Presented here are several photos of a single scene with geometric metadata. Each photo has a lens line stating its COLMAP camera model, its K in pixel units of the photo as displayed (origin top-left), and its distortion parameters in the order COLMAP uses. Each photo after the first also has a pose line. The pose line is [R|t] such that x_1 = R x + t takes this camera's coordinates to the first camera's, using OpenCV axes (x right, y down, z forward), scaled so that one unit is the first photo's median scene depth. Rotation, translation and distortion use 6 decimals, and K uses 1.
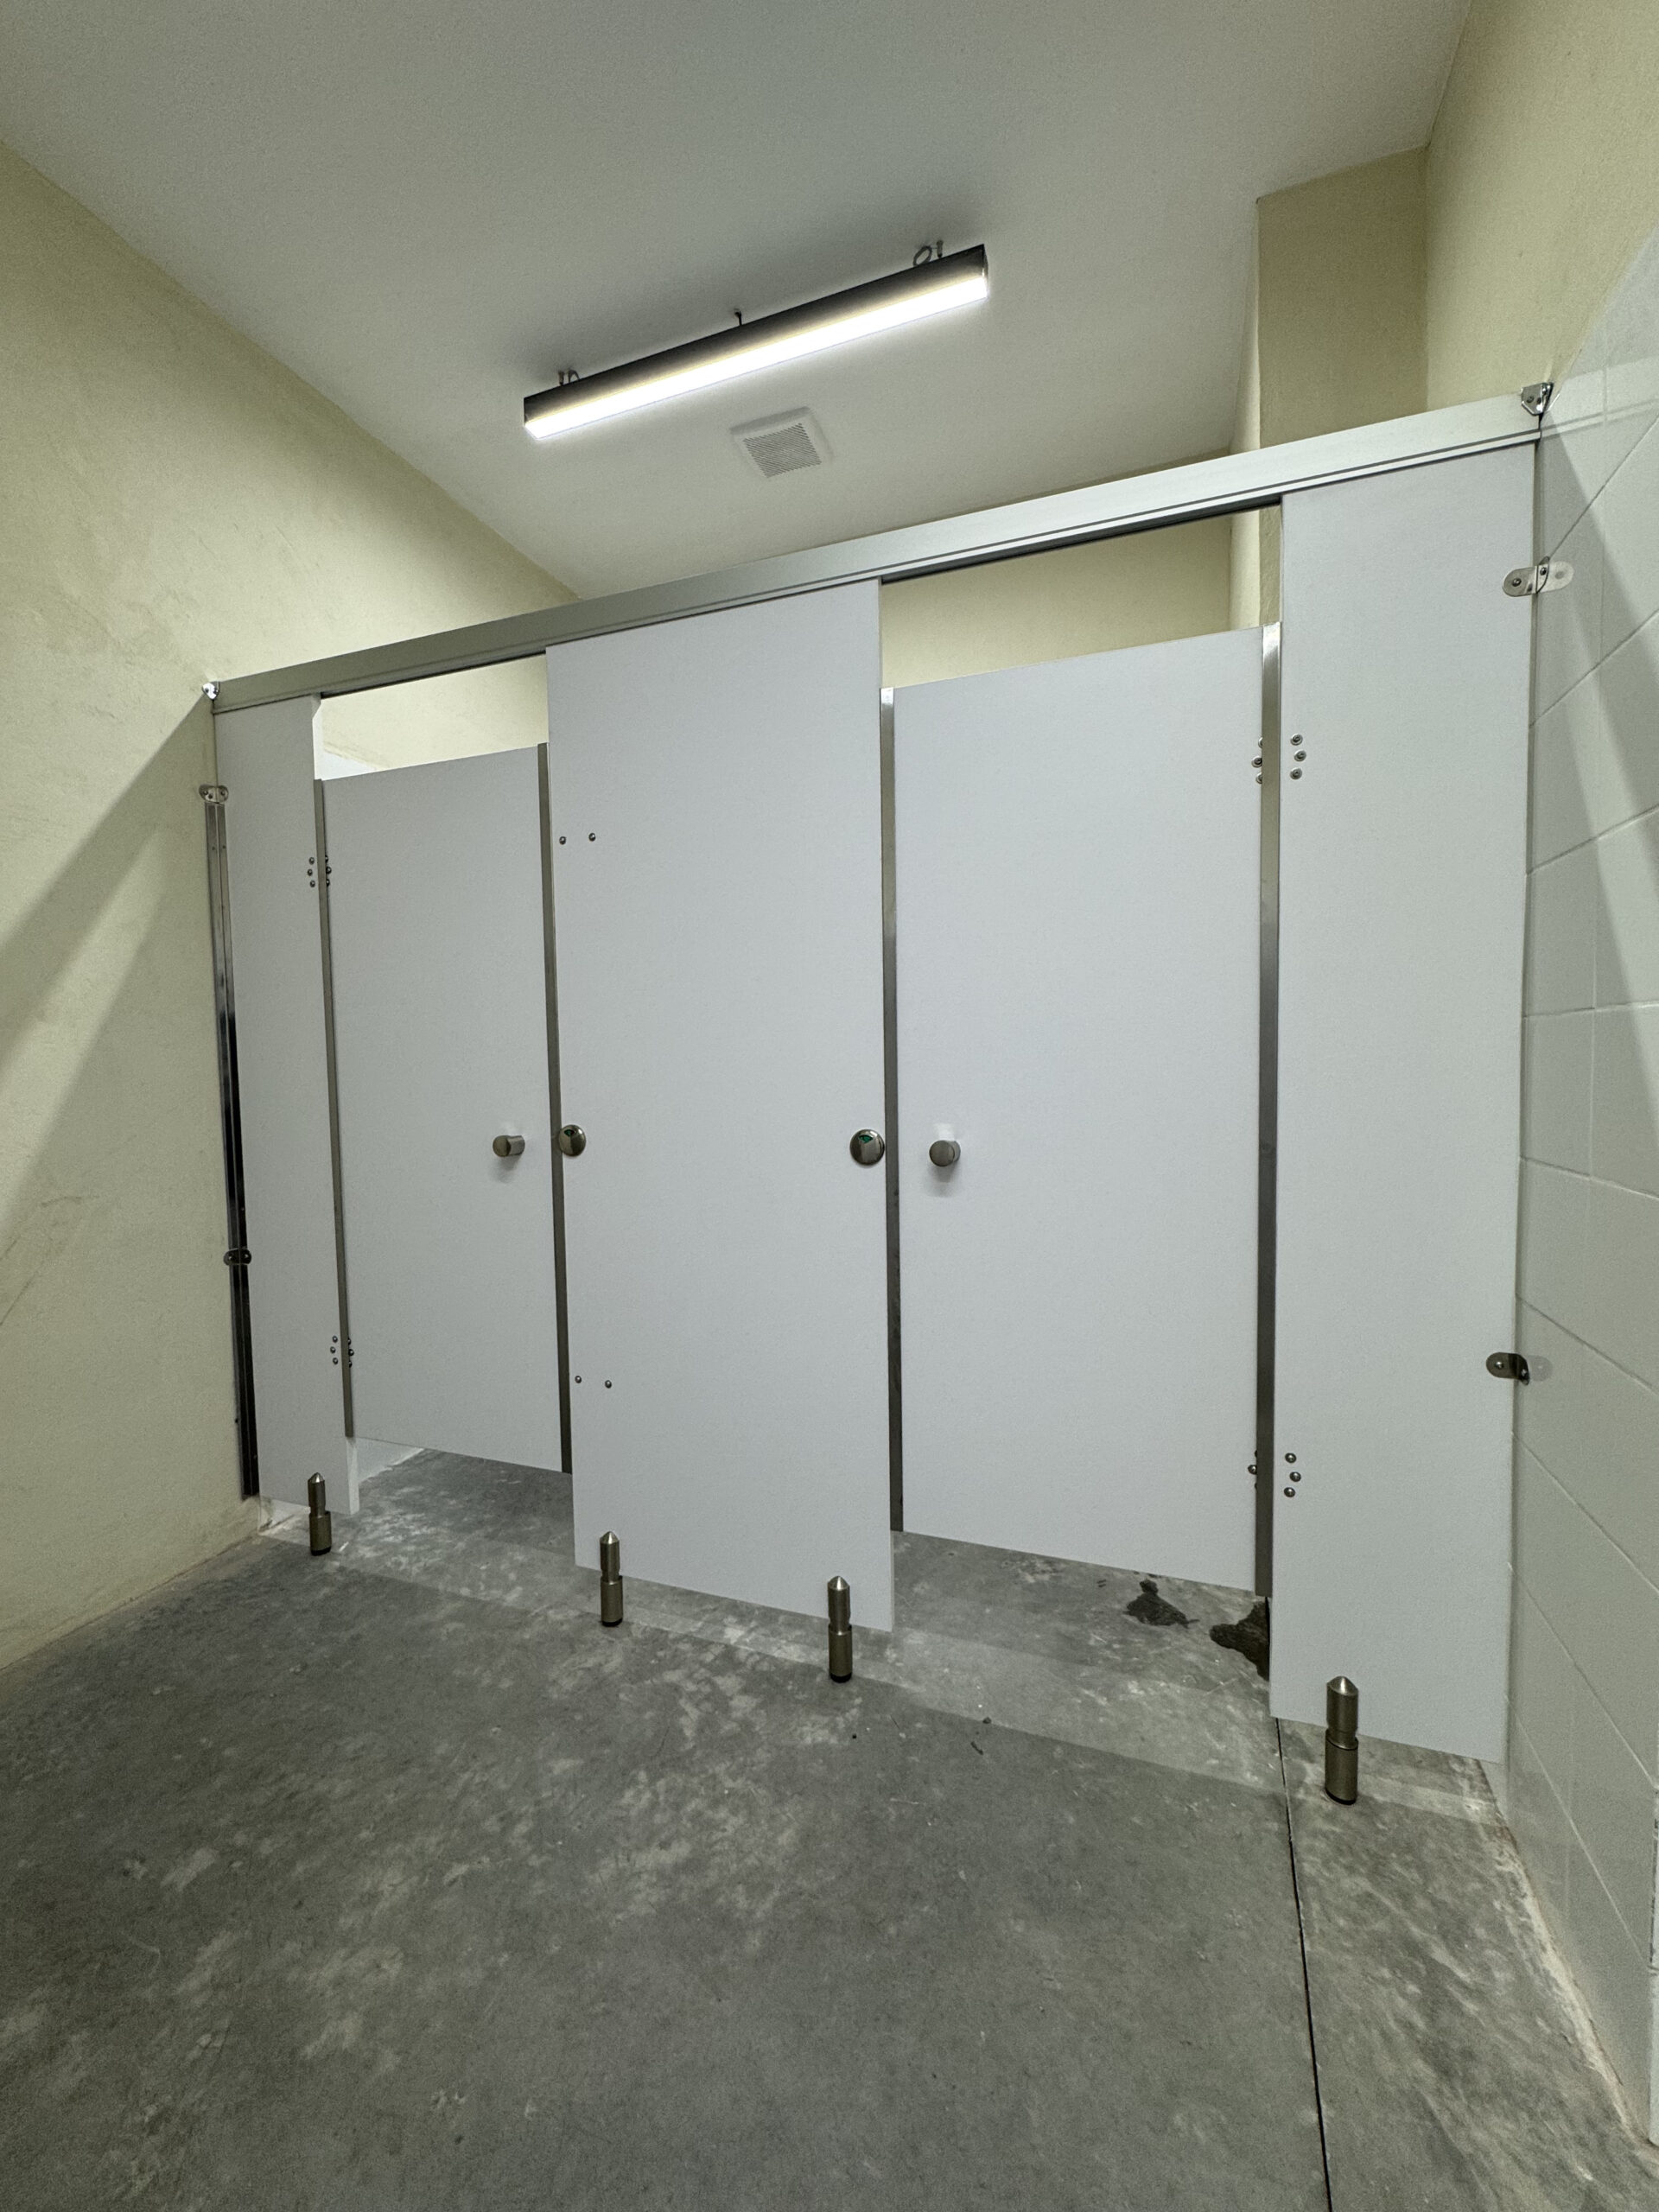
lens RADIAL K [[884.2, 0, 831.1], [0, 884.2, 1108.4], [0, 0, 1]] dist [-0.004538, 0.000966]
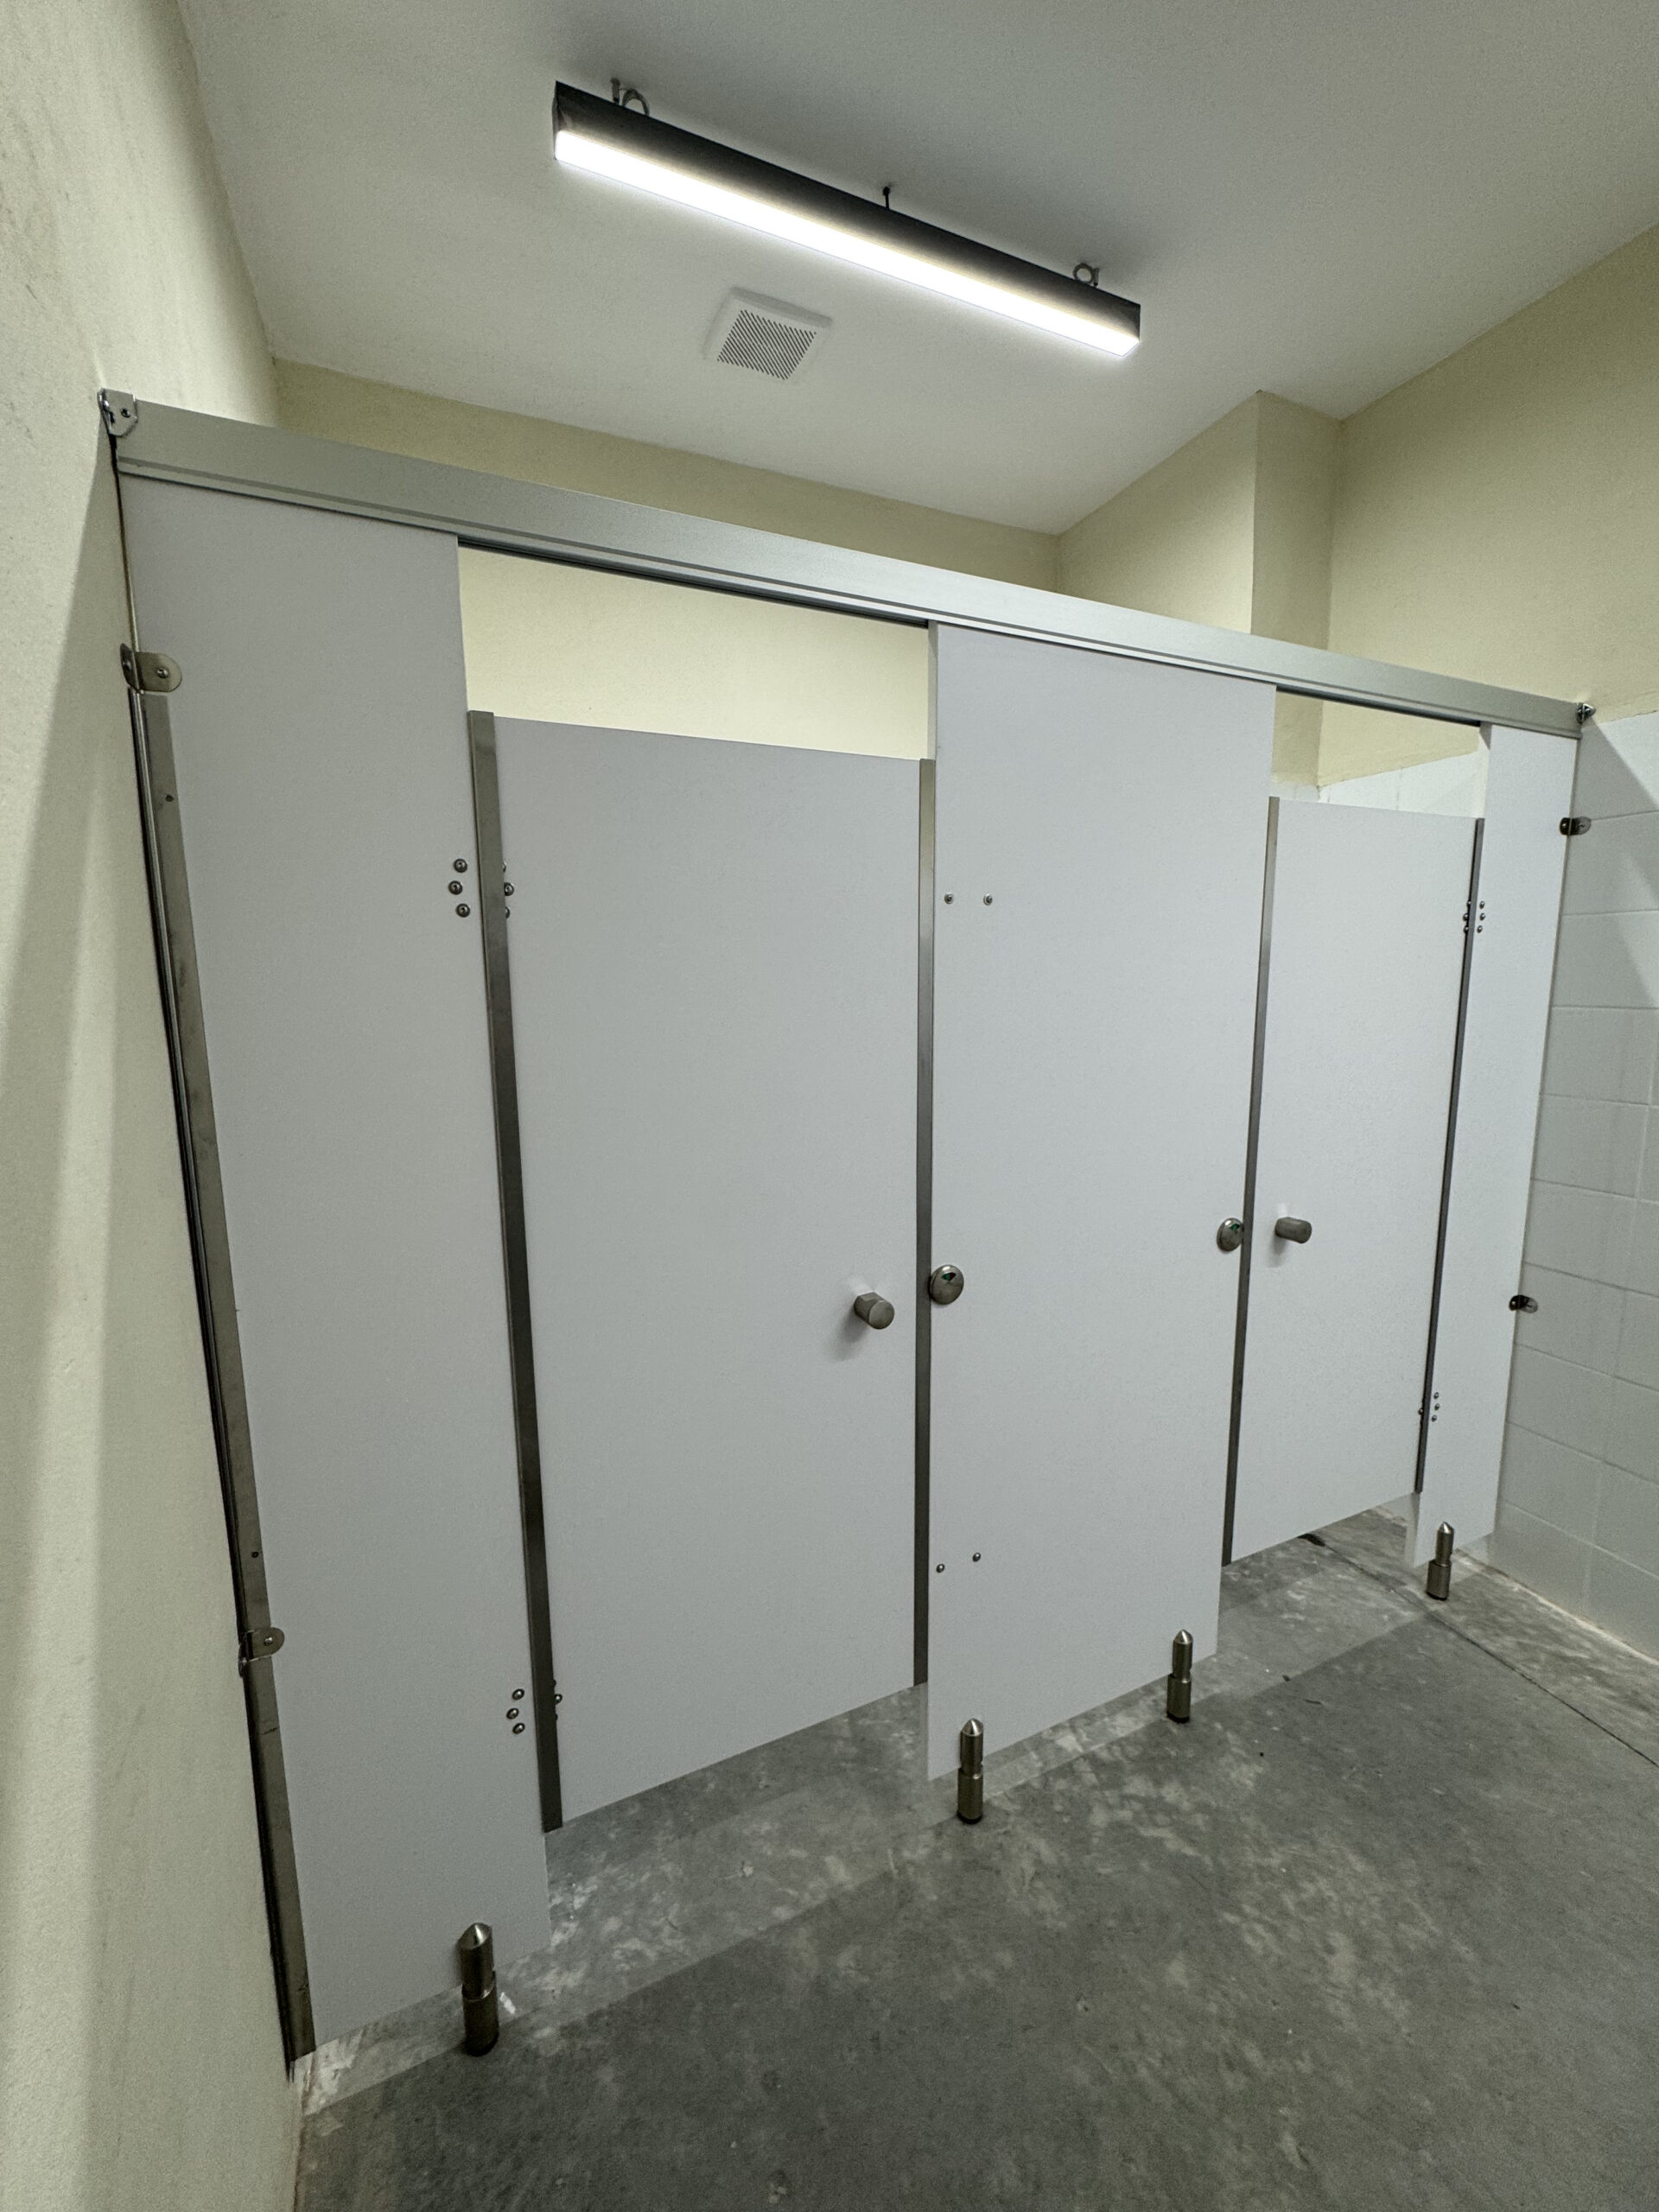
lens RADIAL K [[892.1, 0, 829.5], [0, 892.1, 1106.0], [0, 0, 1]] dist [-0.009540, 0.003223]
pose [[0.712723, -0.095355, 0.694935, -1.132040], [0.037230, 0.994463, 0.098272, -0.255197], [-0.700457, -0.044168, 0.712326, 0.649692]]
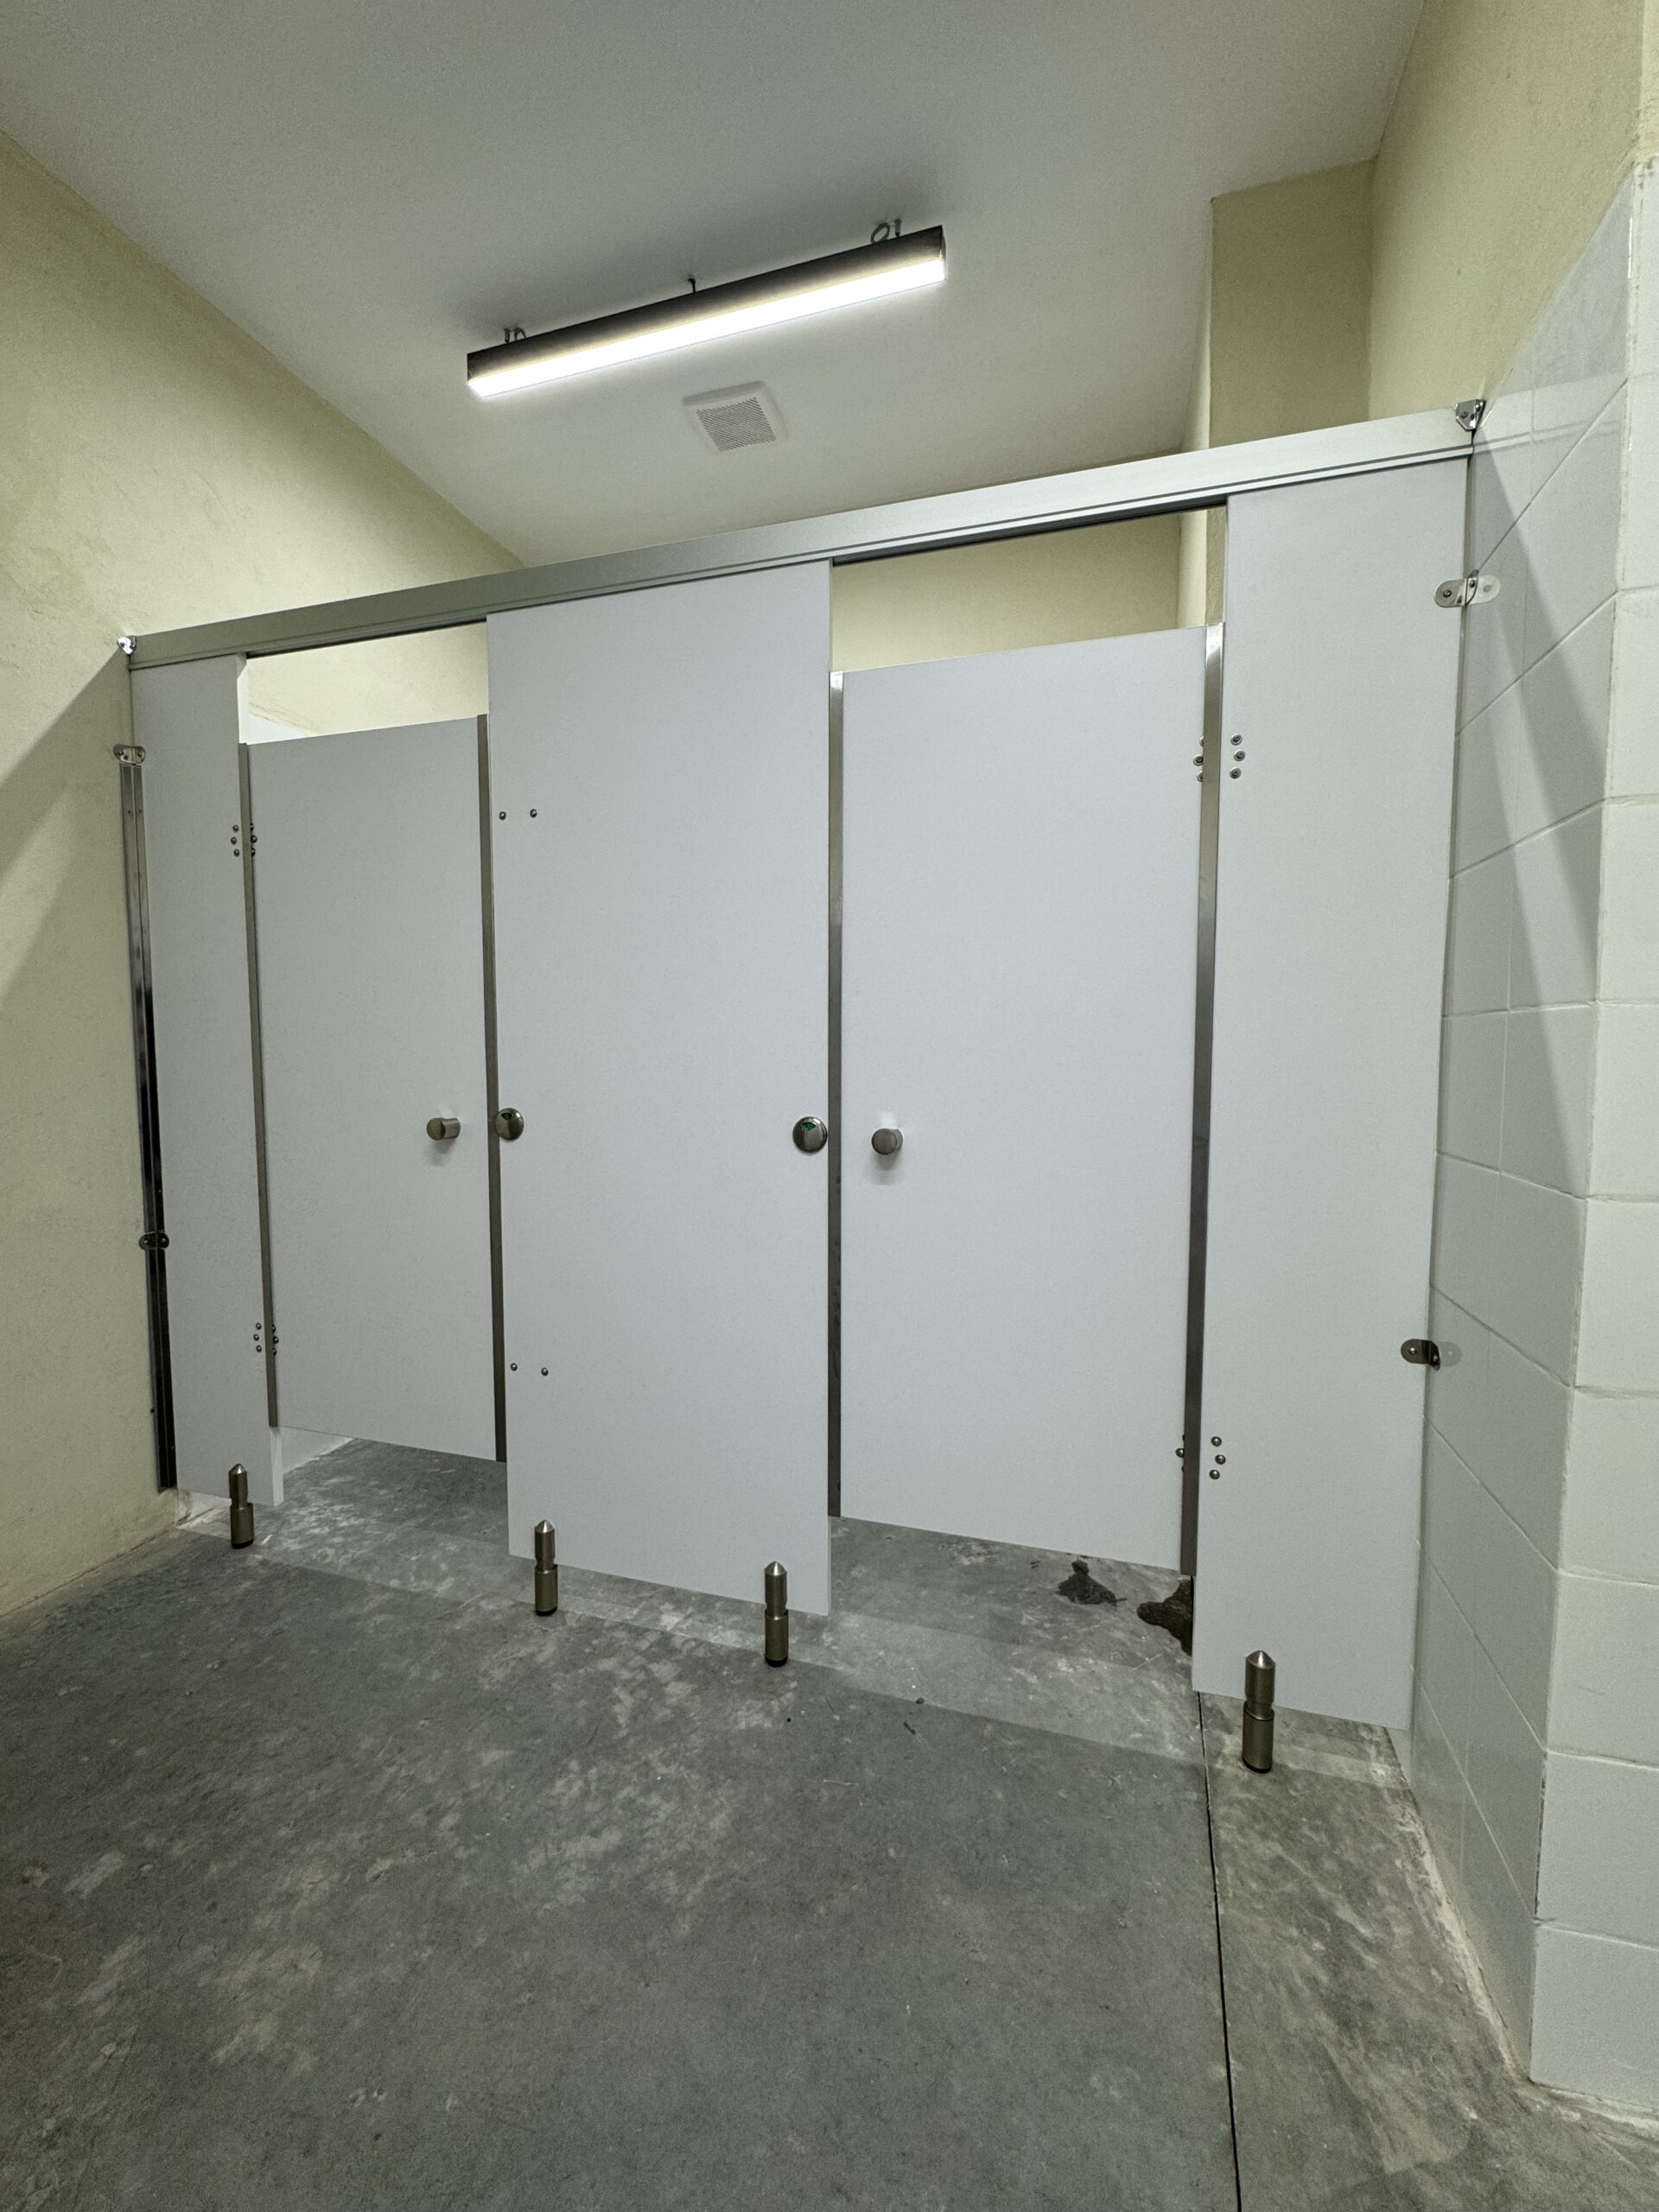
lens RADIAL K [[884.2, 0, 831.1], [0, 884.2, 1108.4], [0, 0, 1]] dist [-0.004538, 0.000966]
pose [[0.998253, 0.013777, 0.057454, 0.007579], [-0.014623, 0.999790, 0.014339, -0.000278], [-0.057245, -0.015154, 0.998245, 0.003767]]
